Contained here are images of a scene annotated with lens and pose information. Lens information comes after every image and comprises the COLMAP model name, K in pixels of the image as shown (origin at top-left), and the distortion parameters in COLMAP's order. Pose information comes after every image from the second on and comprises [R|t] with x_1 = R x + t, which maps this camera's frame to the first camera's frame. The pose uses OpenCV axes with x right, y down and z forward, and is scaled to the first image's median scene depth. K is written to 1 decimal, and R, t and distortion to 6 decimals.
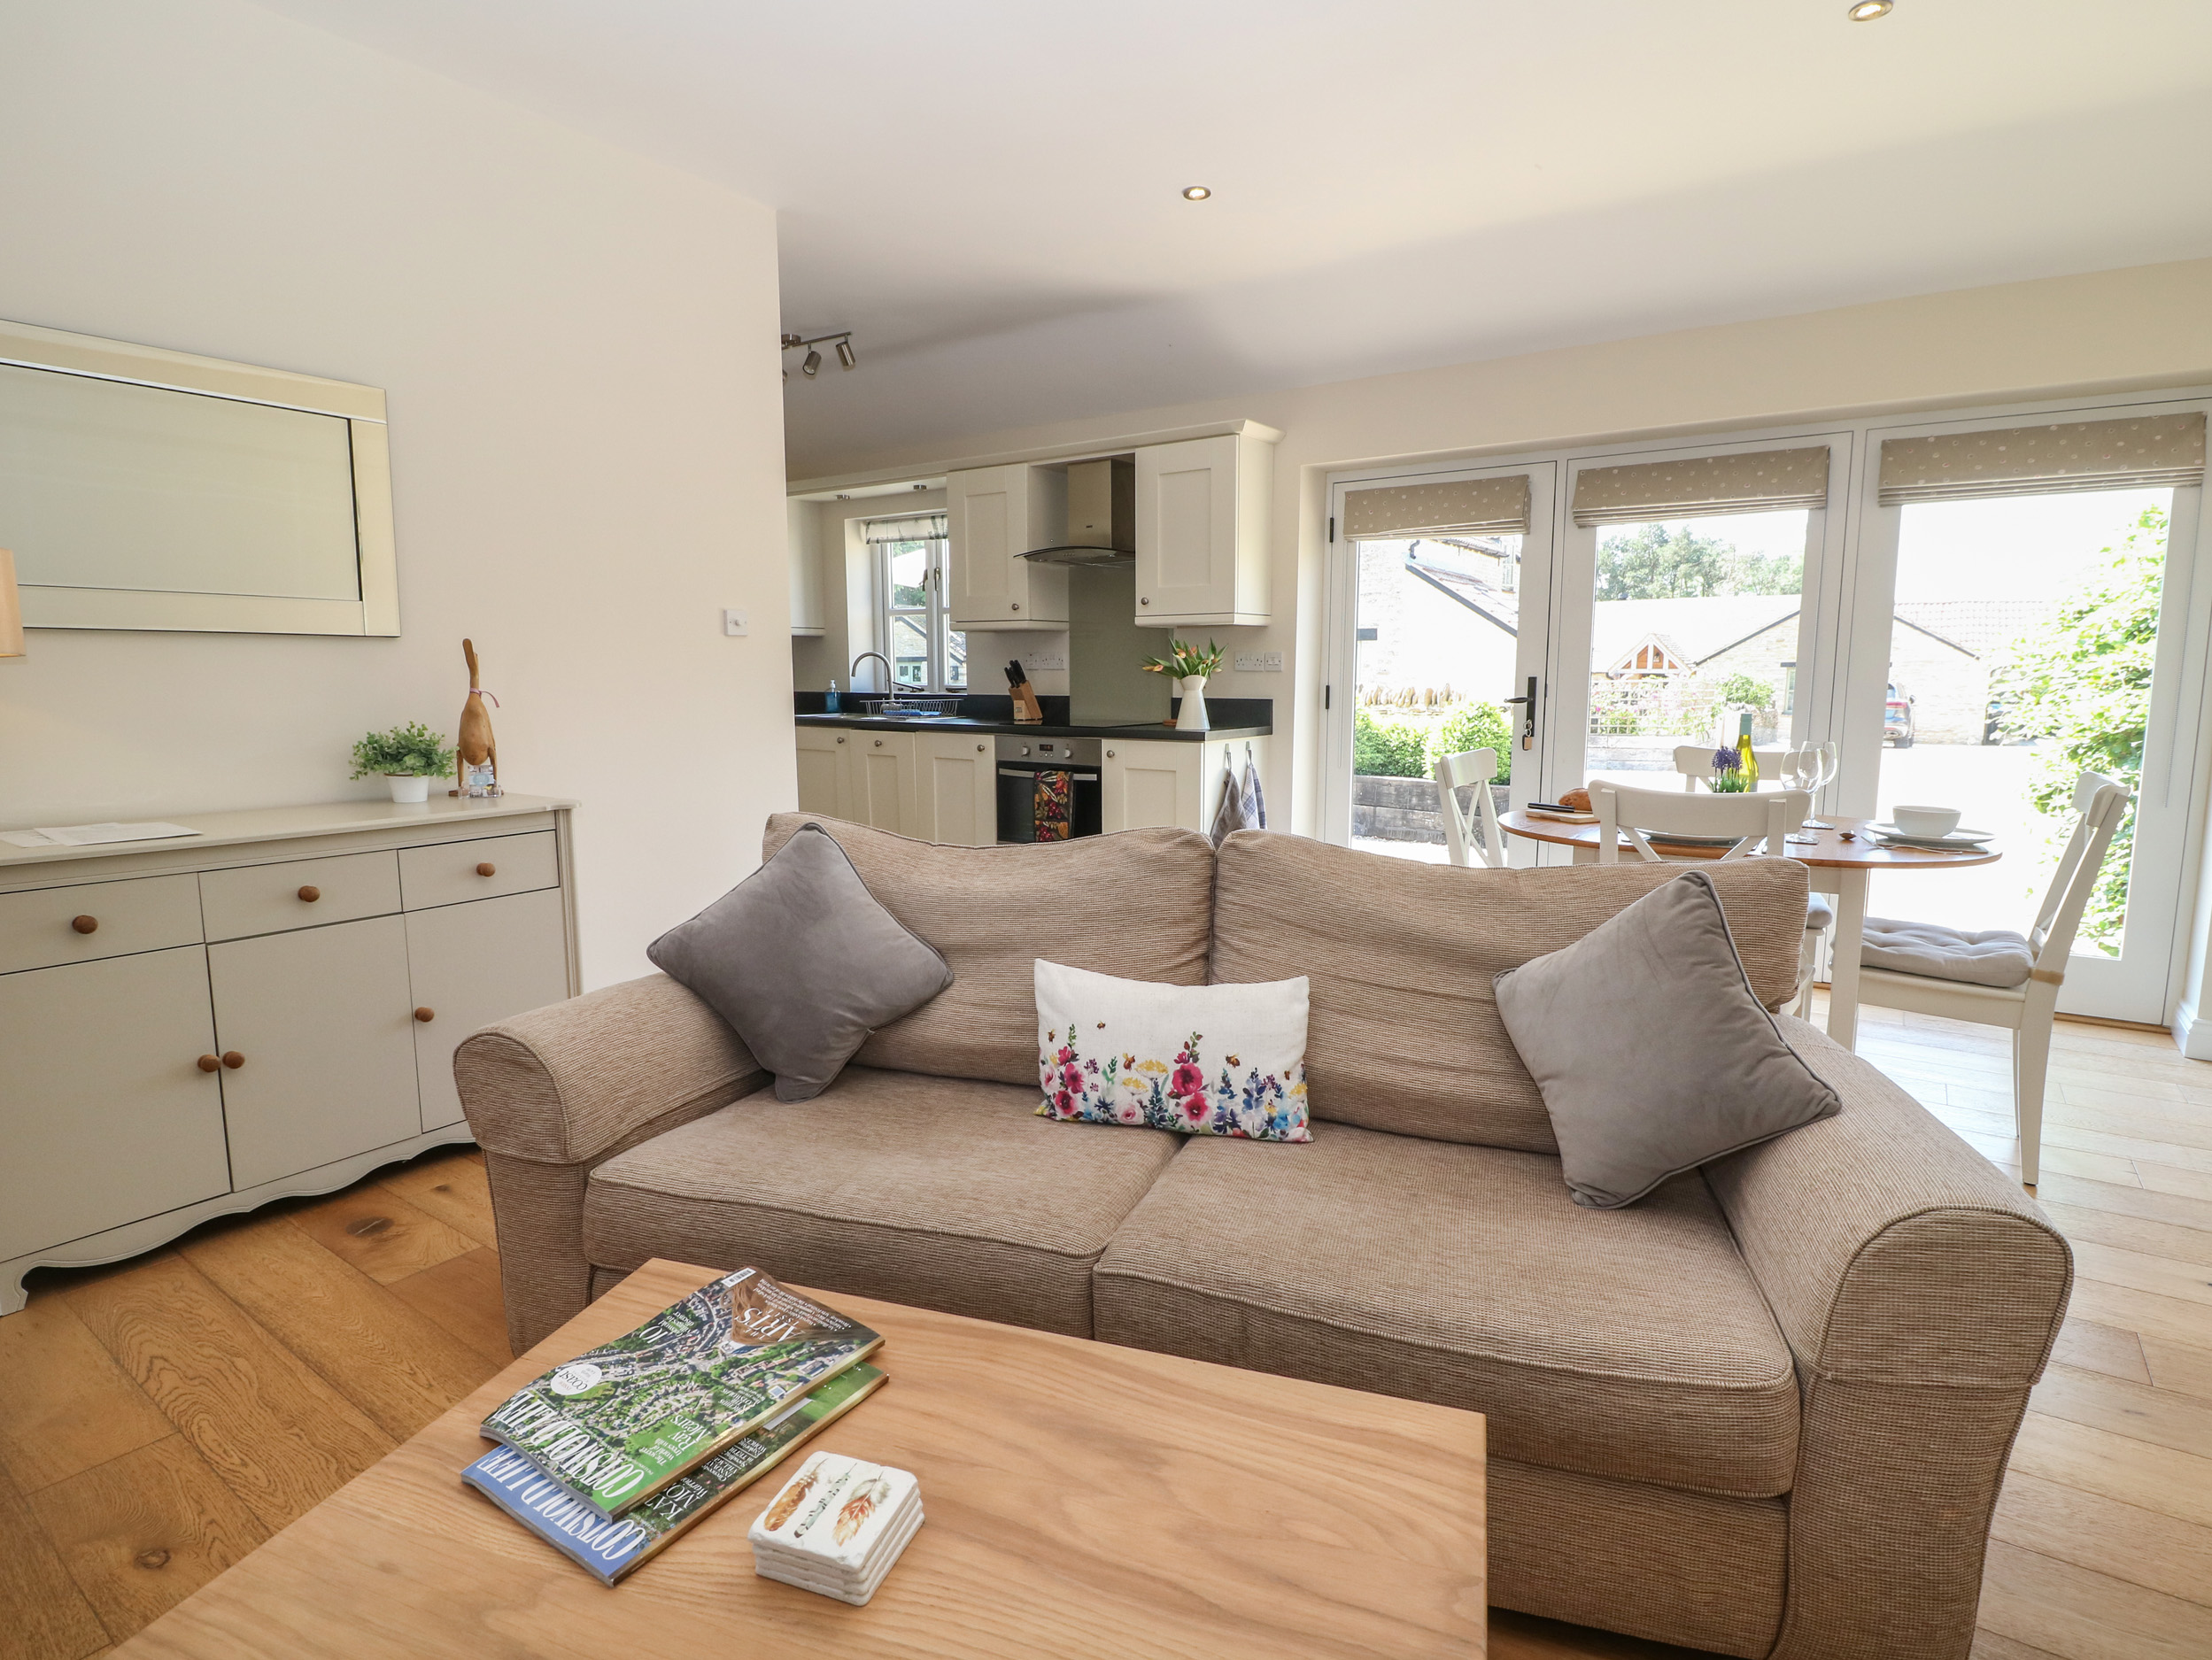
lens RADIAL K [[1141.6, 0, 1109.2], [0, 1141.6, 820.1], [0, 0, 1]] dist [-0.003609, -0.011752]
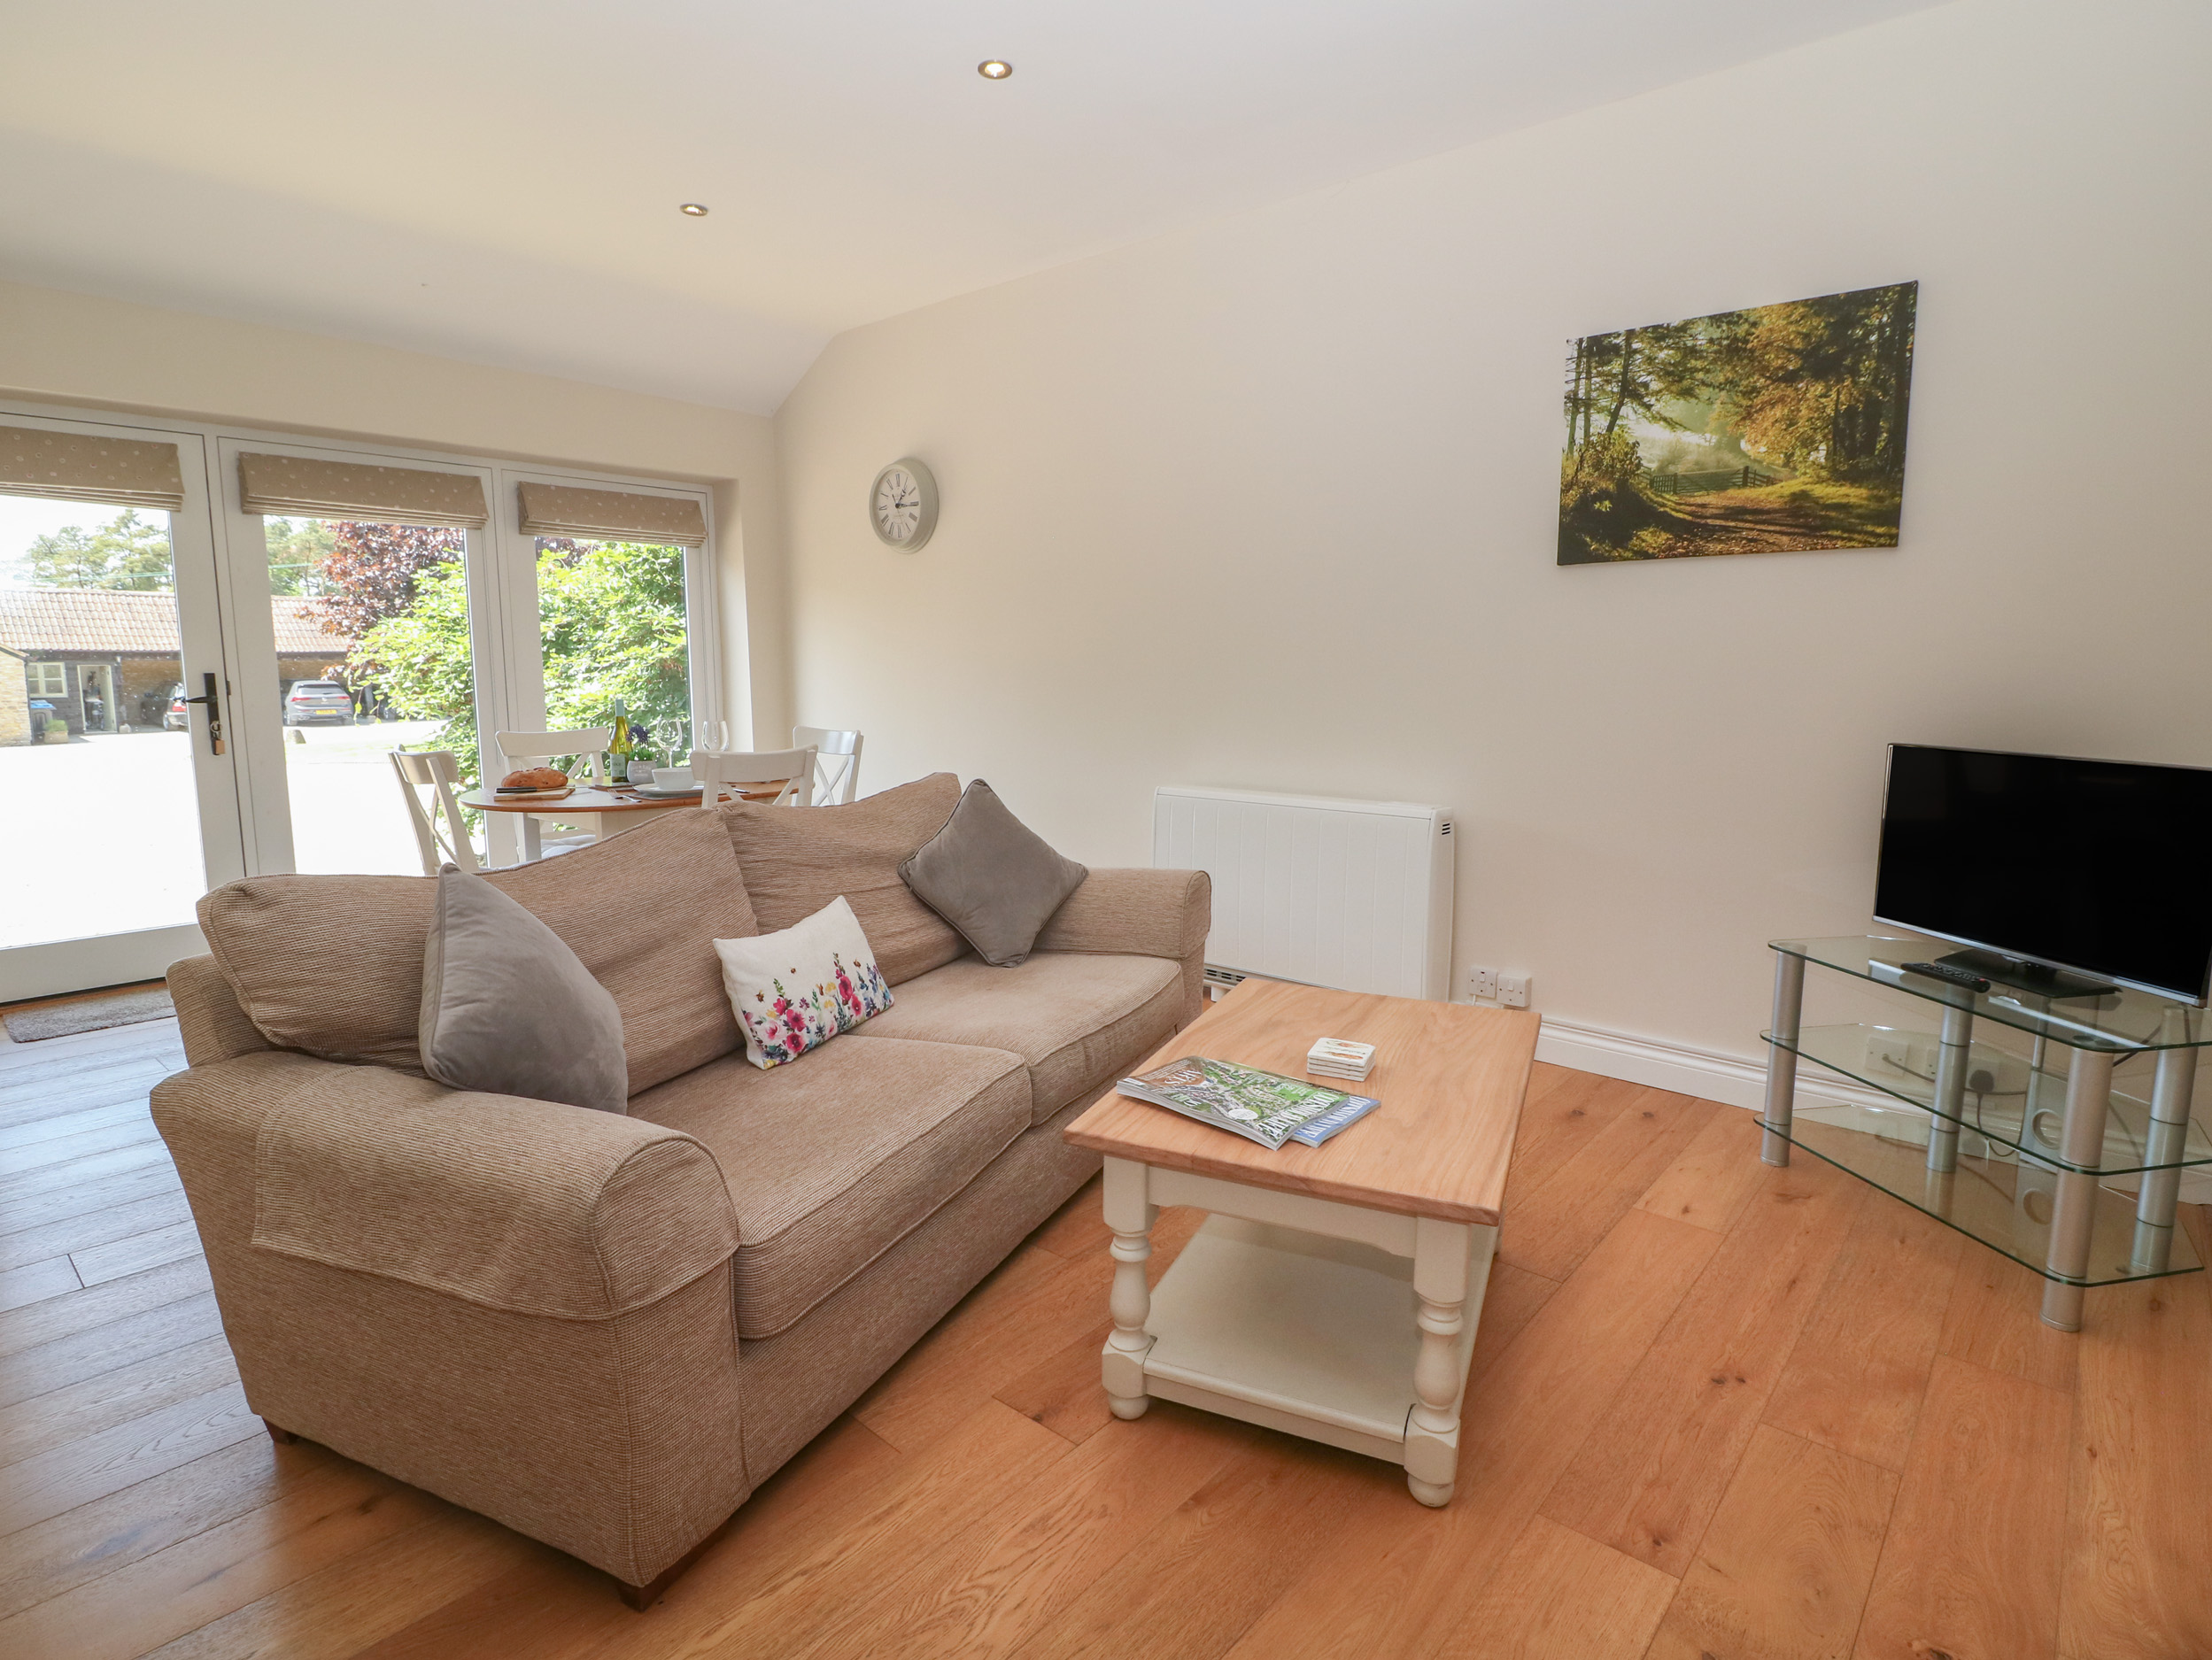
lens RADIAL K [[1141.6, 0, 1102.0], [0, 1141.6, 830.4], [0, 0, 1]] dist [-0.003609, -0.011752]
pose [[0.105406, -0.140360, 0.984474, -1.089222], [0.125799, 0.983917, 0.126812, -0.069783], [-0.986440, 0.110479, 0.121368, 0.518262]]
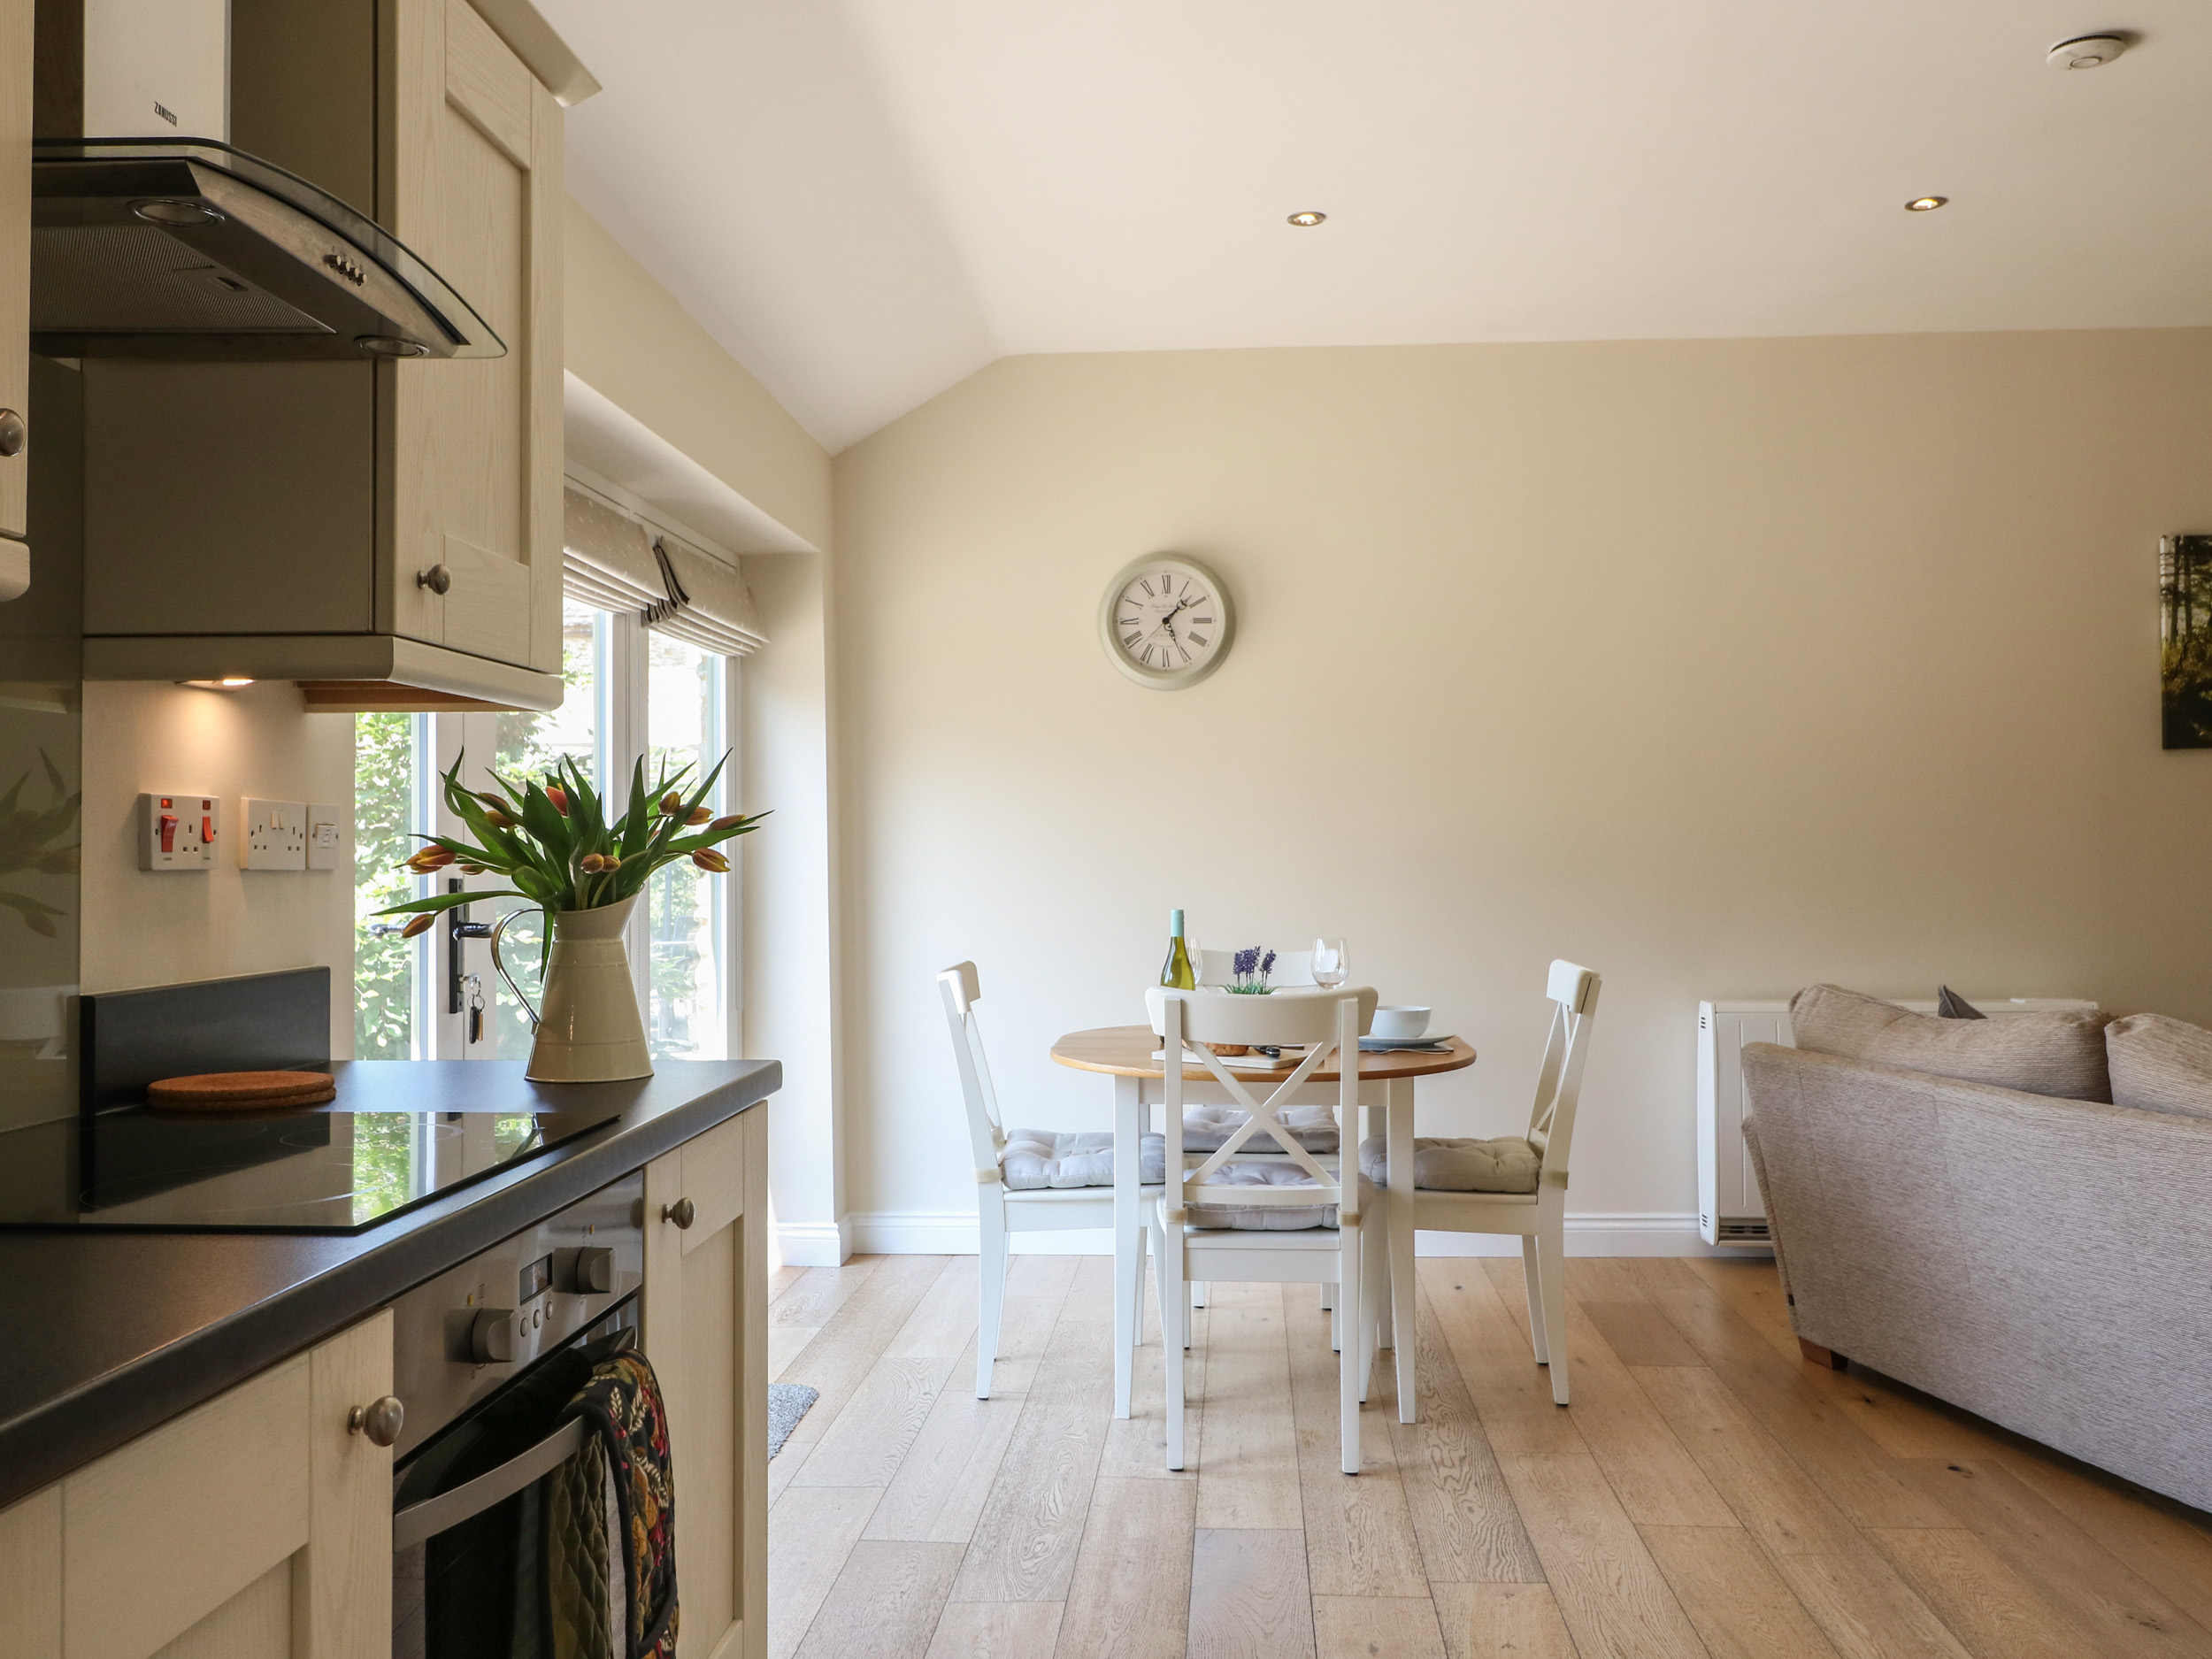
lens RADIAL K [[1956.5, 0, 1108.0], [0, 1956.5, 826.4], [0, 0, 1]] dist [0.008038, -0.005416]
pose [[-0.514893, 0.016179, 0.857102, -0.984719], [0.118121, 0.991624, 0.052241, -0.379101], [-0.849077, 0.128140, -0.512492, 2.833271]]
